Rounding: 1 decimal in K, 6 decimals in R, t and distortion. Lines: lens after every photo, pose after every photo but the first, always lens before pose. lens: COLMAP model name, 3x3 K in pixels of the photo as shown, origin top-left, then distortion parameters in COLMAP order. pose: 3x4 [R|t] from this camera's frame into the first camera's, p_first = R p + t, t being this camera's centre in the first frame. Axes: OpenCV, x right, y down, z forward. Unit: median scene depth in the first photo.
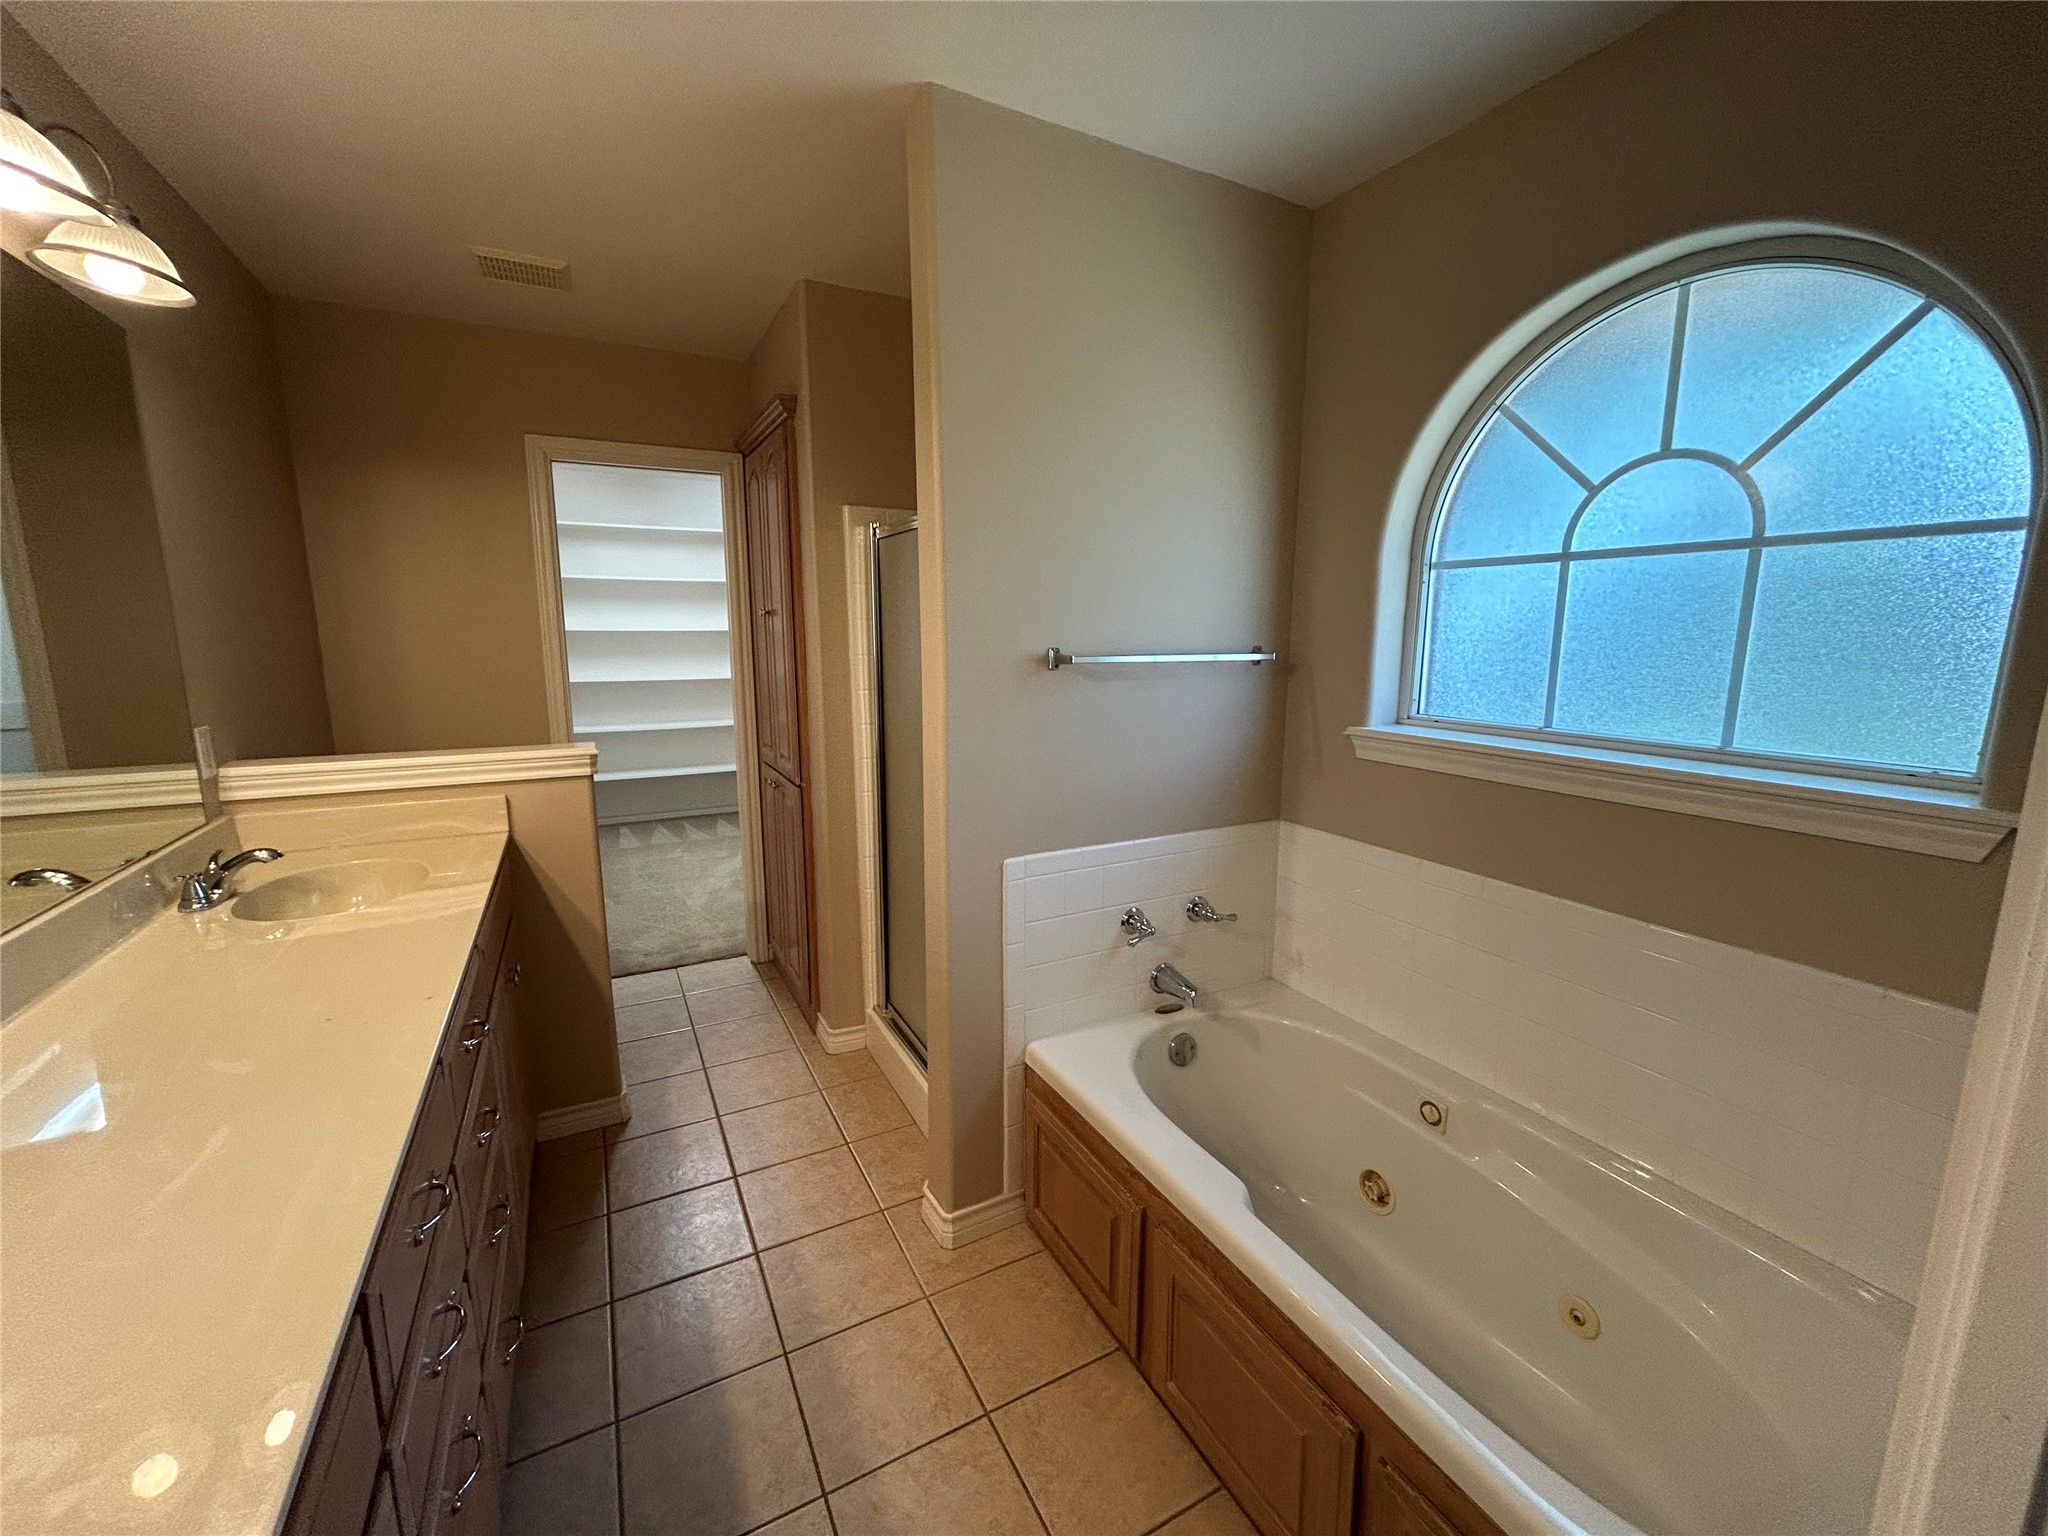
lens RADIAL K [[823.3, 0, 1027.3], [0, 823.3, 767.5], [0, 0, 1]] dist [-0.002920, 0.000159]
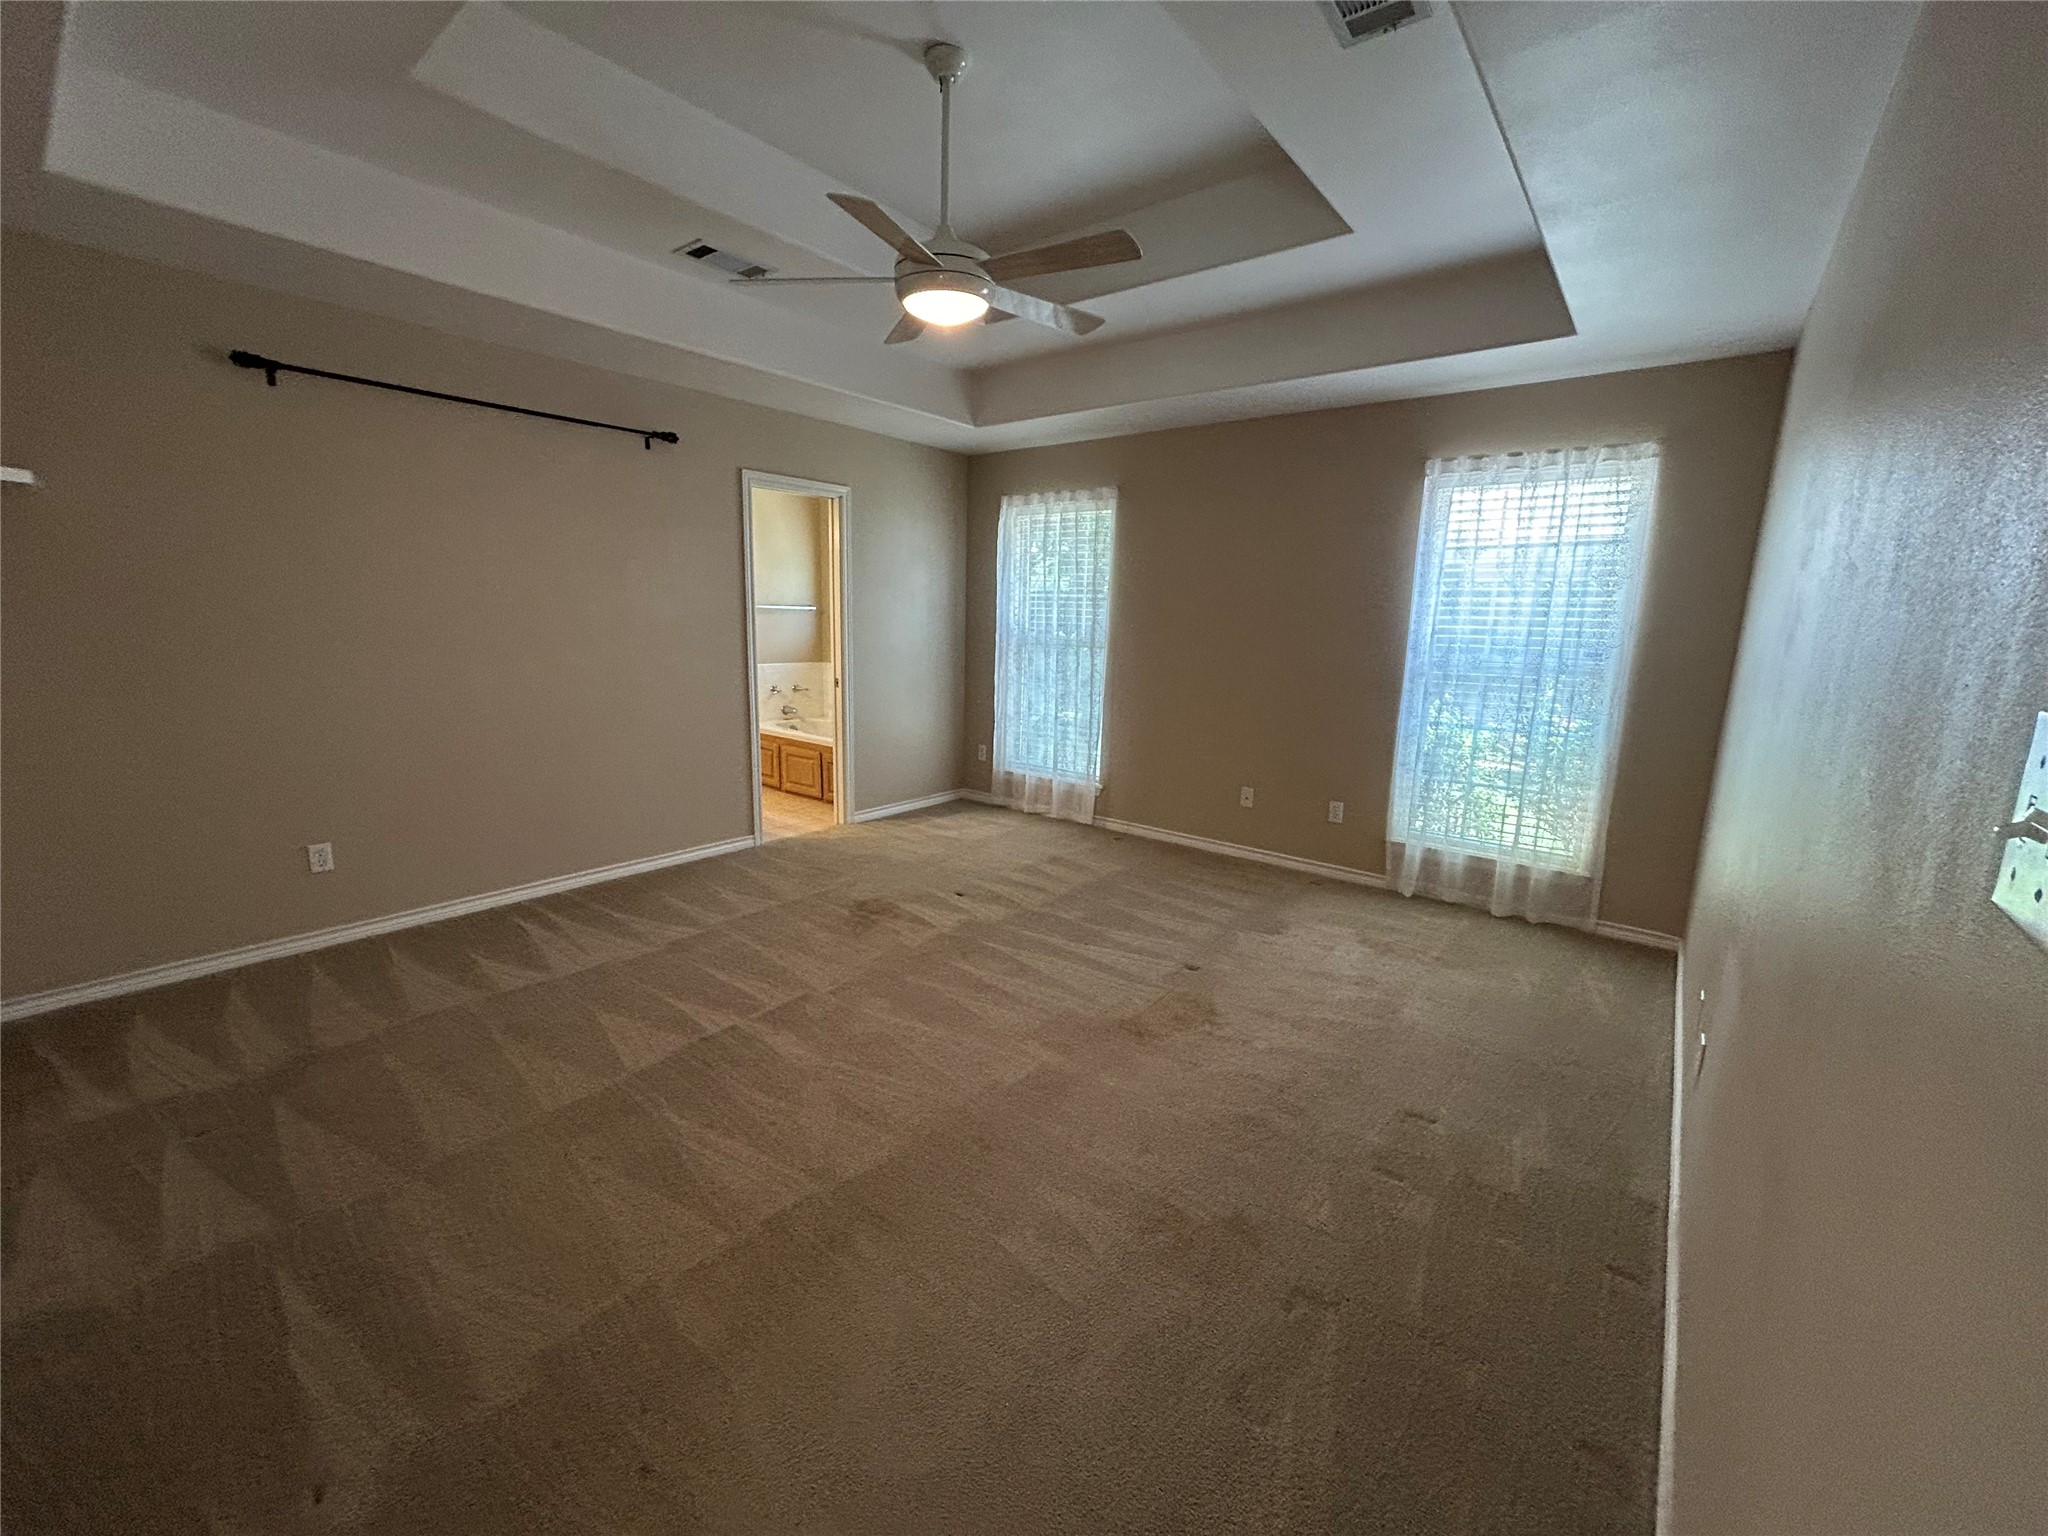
lens RADIAL K [[823.3, 0, 1019.7], [0, 823.3, 763.0], [0, 0, 1]] dist [-0.002920, 0.000159]
pose [[0.918128, -0.050586, 0.393042, -0.262723], [0.045040, 0.998713, 0.023329, 0.433602], [-0.393717, -0.003716, 0.919224, -2.282991]]
